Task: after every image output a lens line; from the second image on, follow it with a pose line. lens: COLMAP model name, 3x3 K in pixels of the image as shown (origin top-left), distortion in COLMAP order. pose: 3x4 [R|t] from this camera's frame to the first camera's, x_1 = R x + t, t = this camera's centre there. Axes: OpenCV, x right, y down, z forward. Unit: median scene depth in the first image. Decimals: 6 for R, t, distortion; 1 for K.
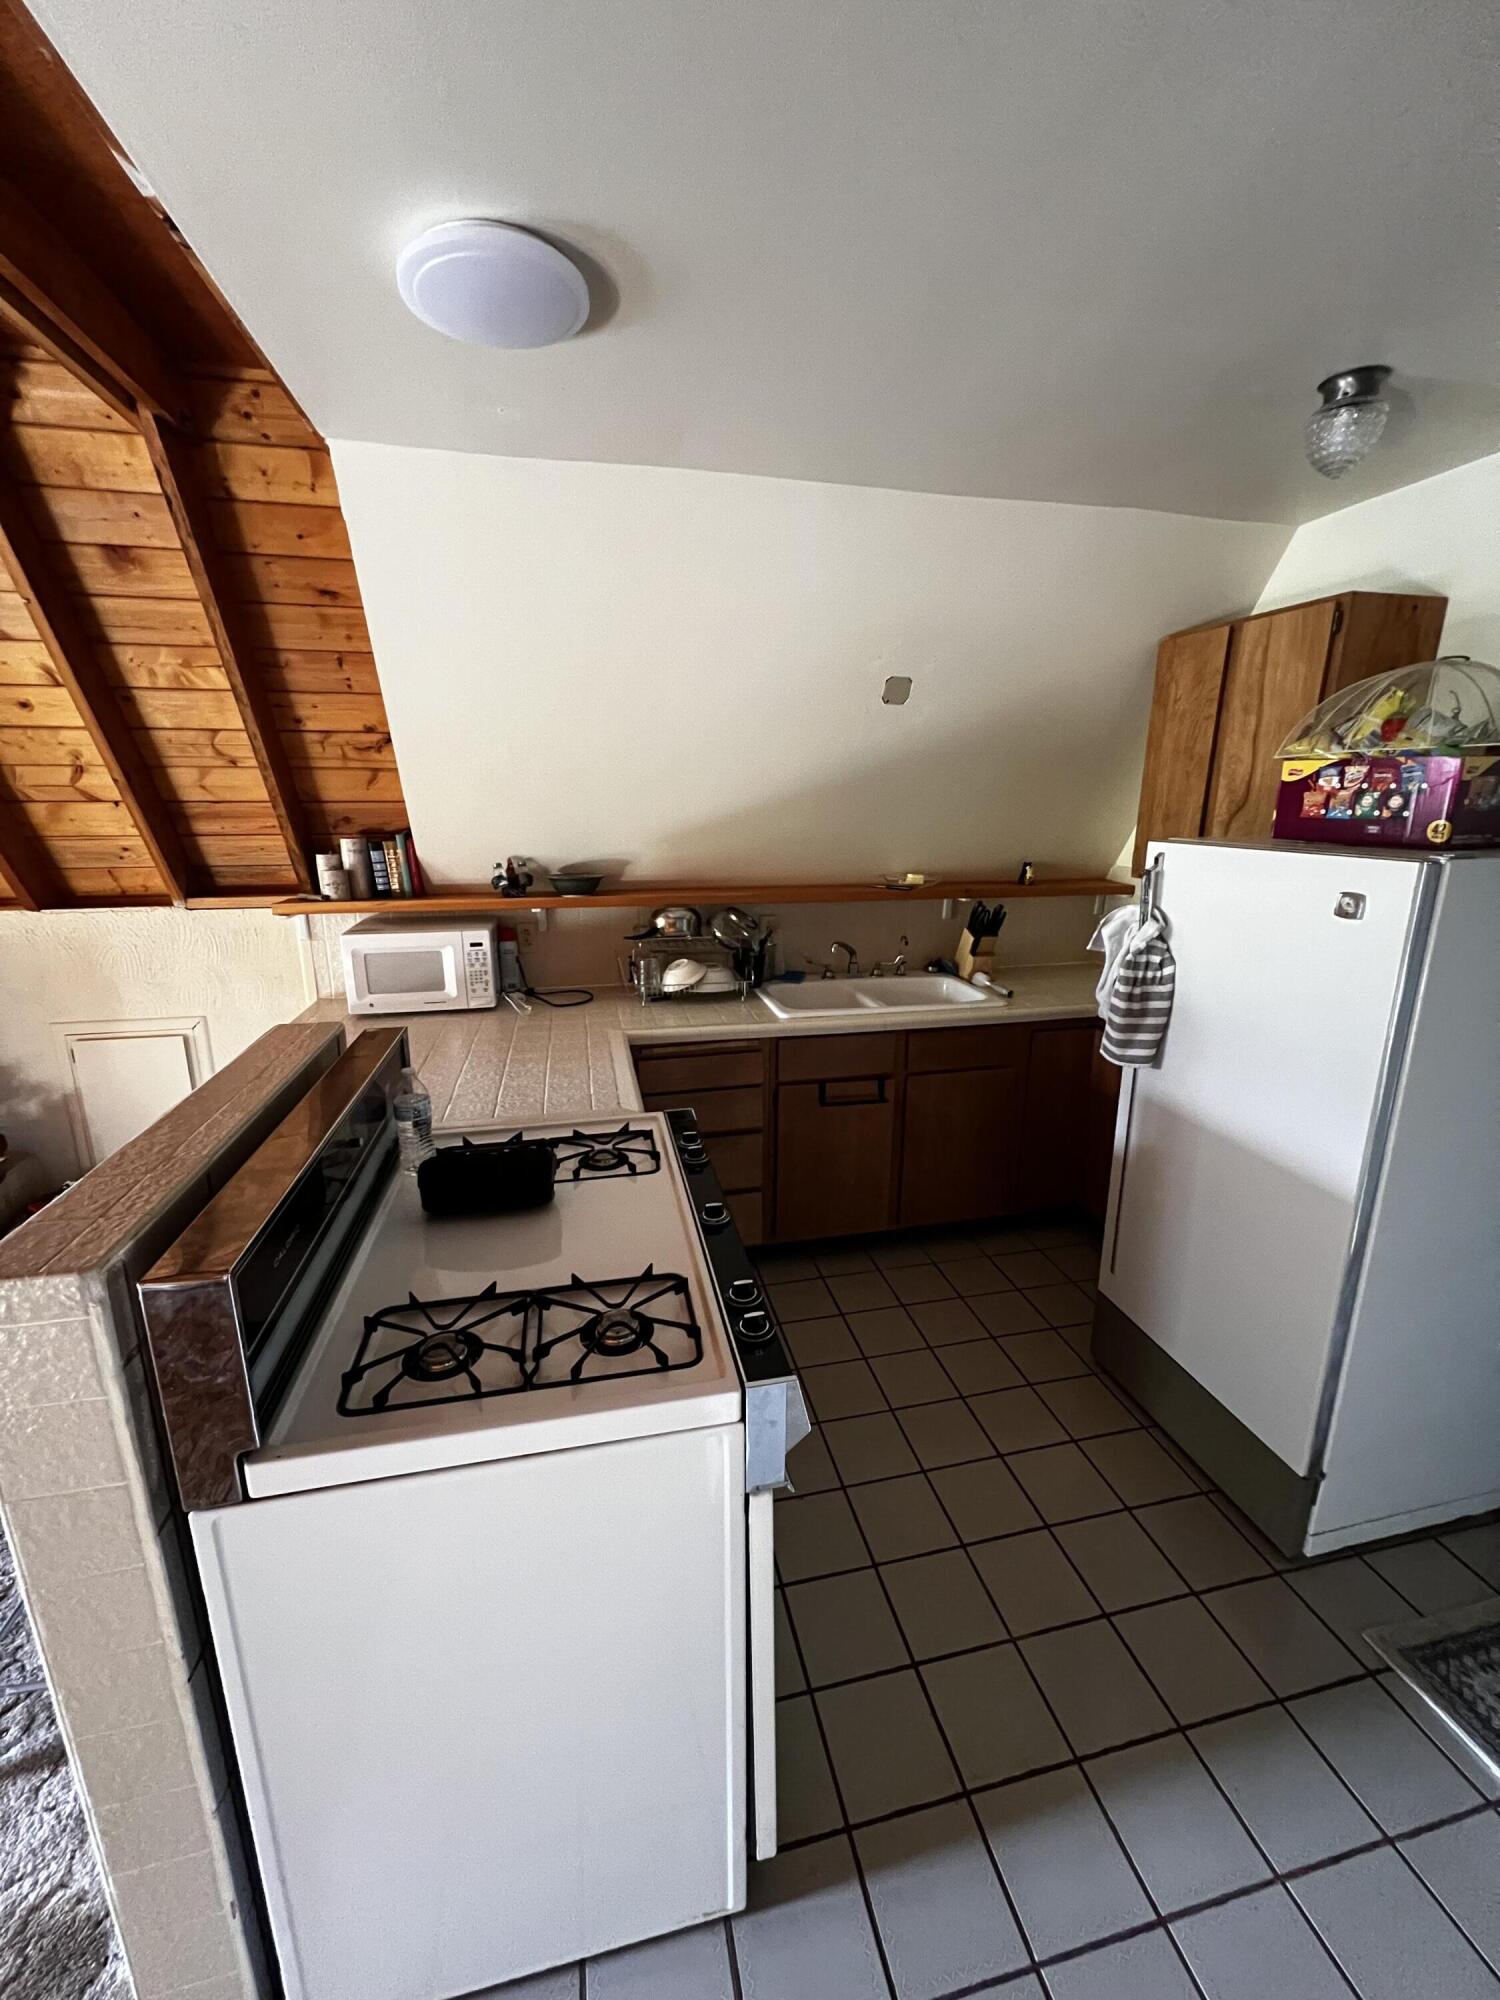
lens RADIAL K [[796.4, 0, 755.7], [0, 796.4, 994.4], [0, 0, 1]] dist [-0.003611, 0.000470]
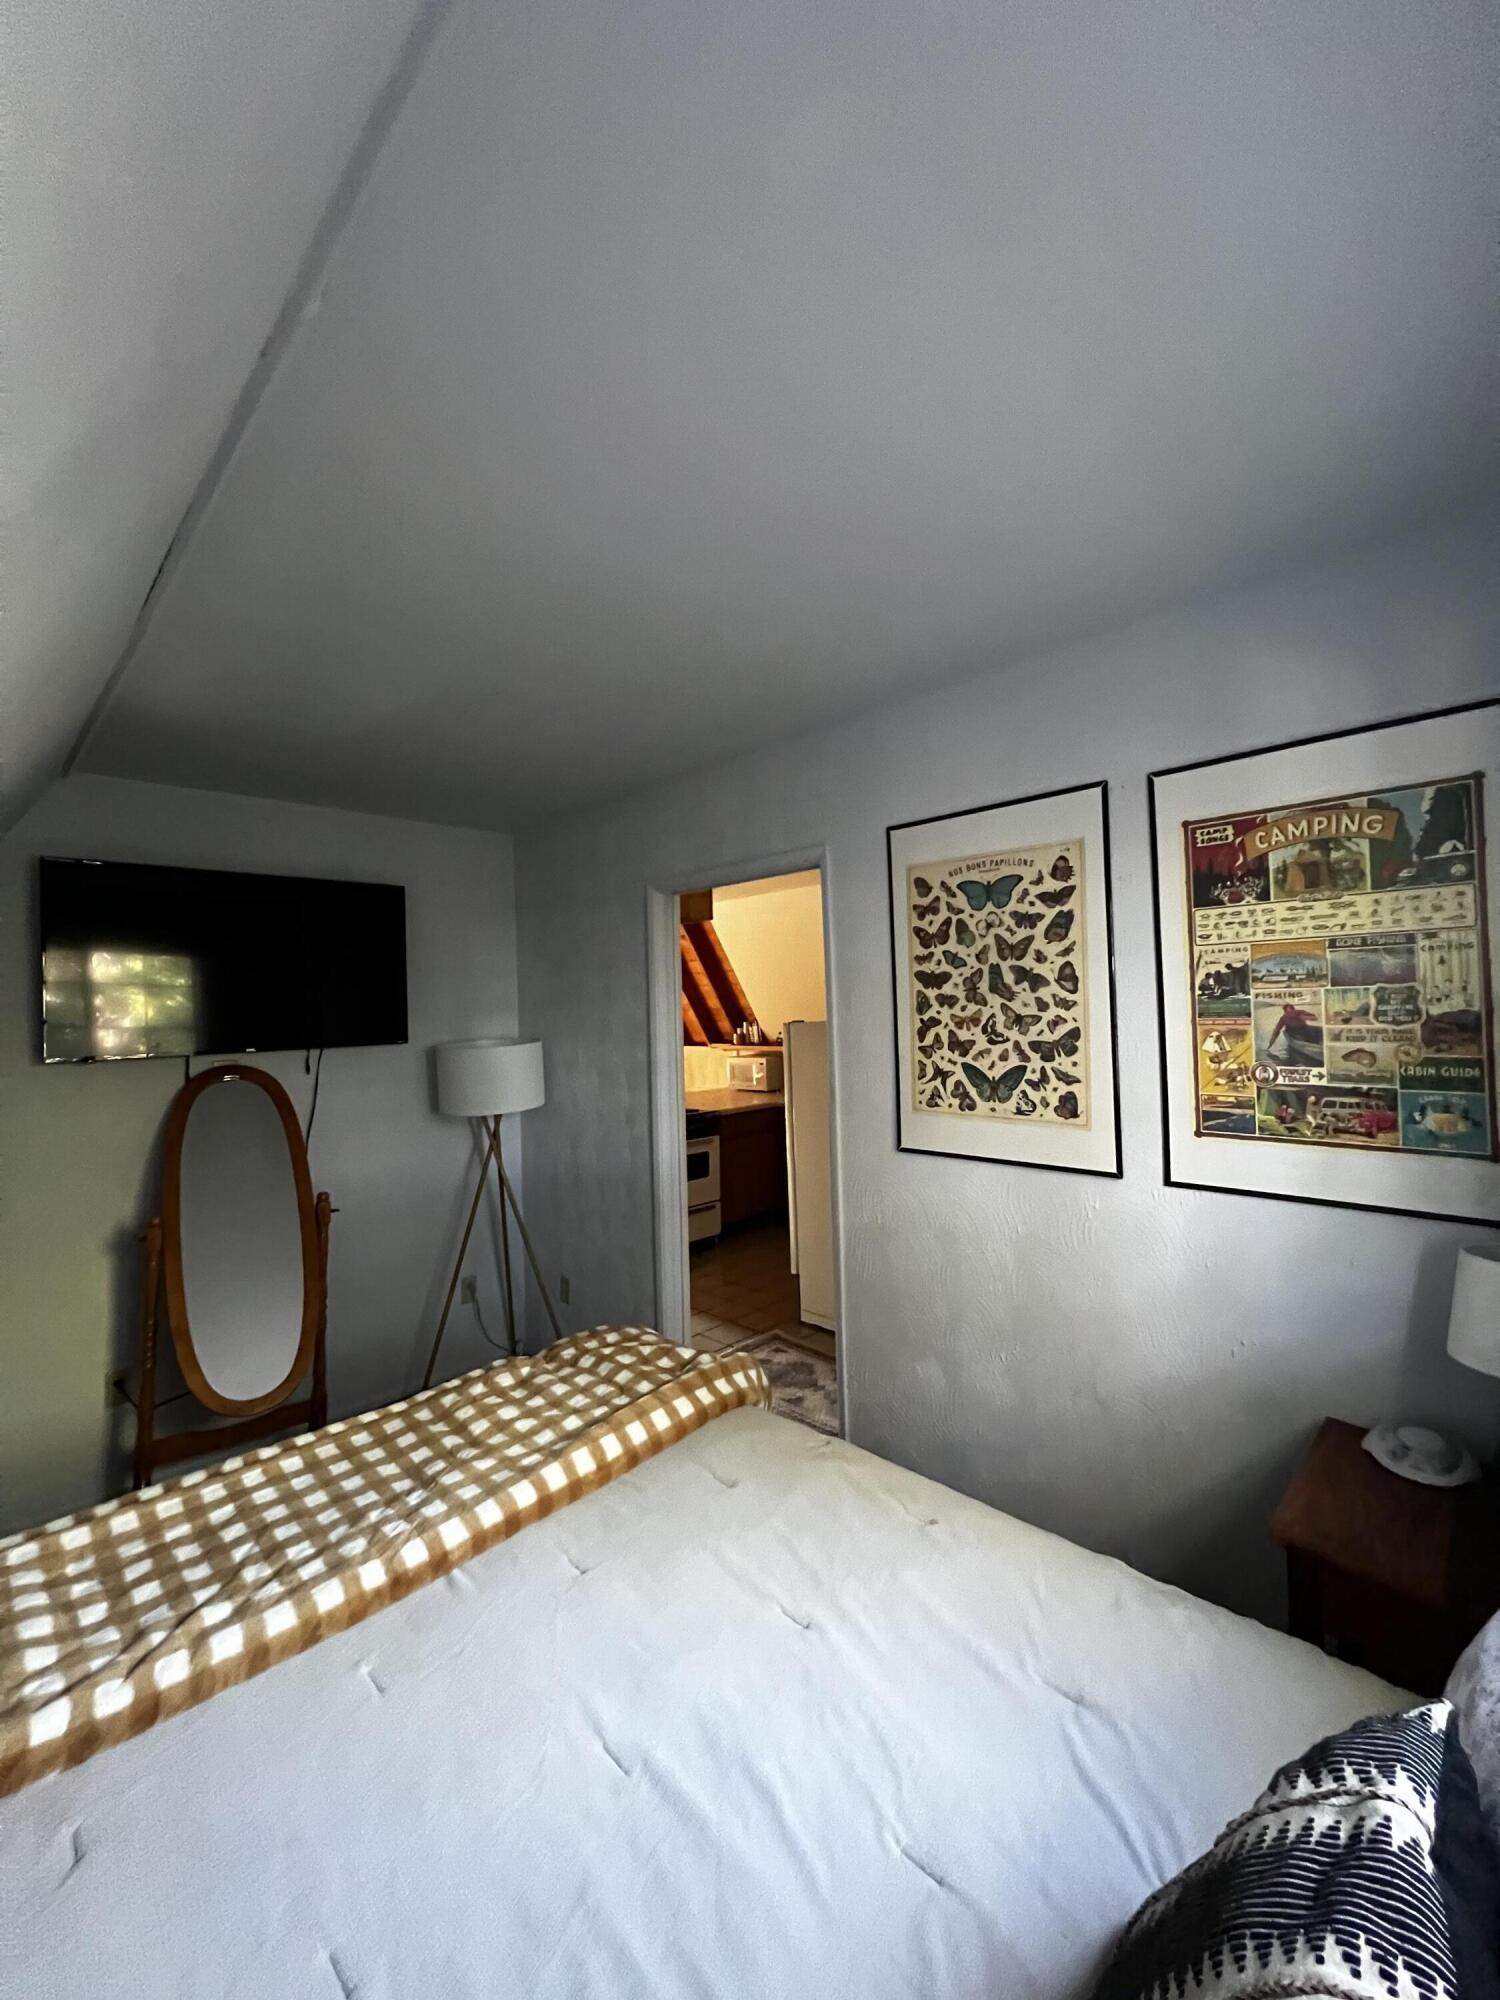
lens RADIAL K [[796.4, 0, 748.6], [0, 796.4, 1000.3], [0, 0, 1]] dist [-0.003611, 0.000470]
pose [[0.546028, -0.030307, -0.837219, 1.651351], [-0.167313, 0.975268, -0.144424, 0.107278], [0.820890, 0.218937, 0.527453, -0.366707]]
